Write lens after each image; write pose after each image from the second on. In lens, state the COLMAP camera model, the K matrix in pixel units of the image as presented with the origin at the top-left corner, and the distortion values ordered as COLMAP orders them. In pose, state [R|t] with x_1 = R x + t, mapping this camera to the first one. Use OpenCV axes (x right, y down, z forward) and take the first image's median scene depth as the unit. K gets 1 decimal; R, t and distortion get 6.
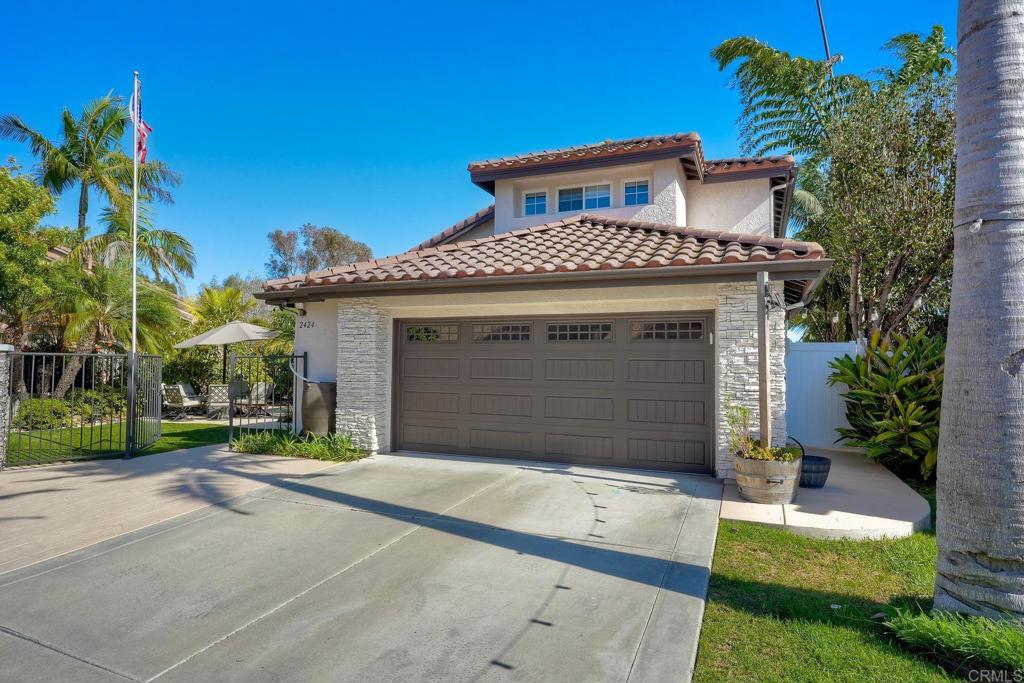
lens RADIAL K [[573.2, 0, 512.0], [0, 573.2, 341.5], [0, 0, 1]] dist [-0.001676, 0.001050]
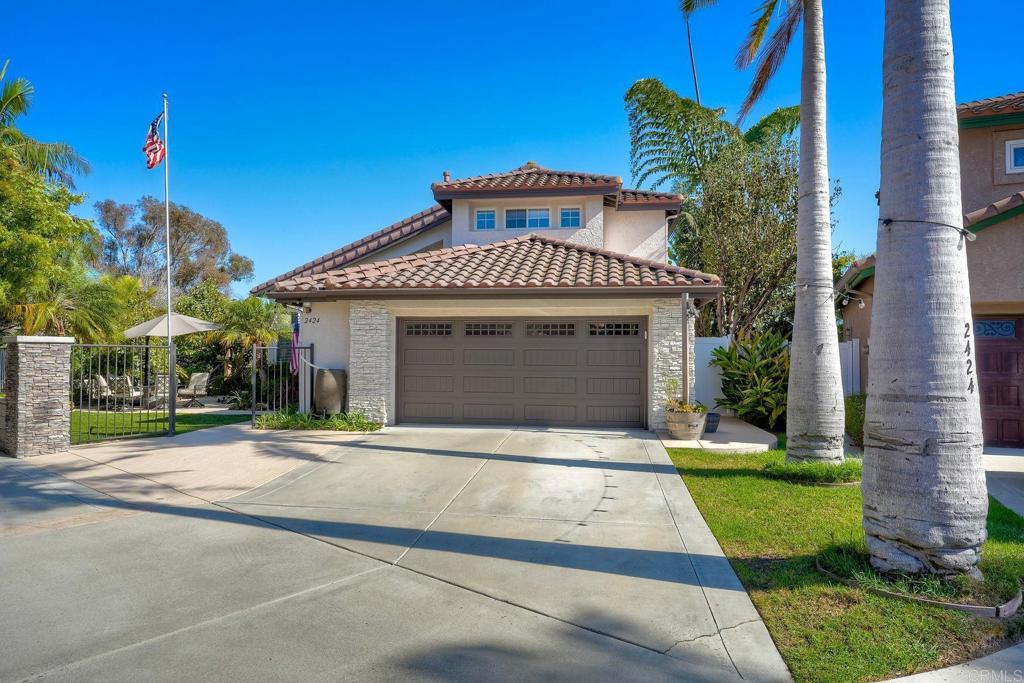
lens RADIAL K [[615.6, 0, 512.0], [0, 615.6, 341.5], [0, 0, 1]] dist [0.003400, 0.000633]
pose [[0.969550, 0.001919, 0.244887, -0.297611], [-0.005814, 0.999868, 0.015185, -0.008706], [-0.244826, -0.016146, 0.969433, -0.354052]]
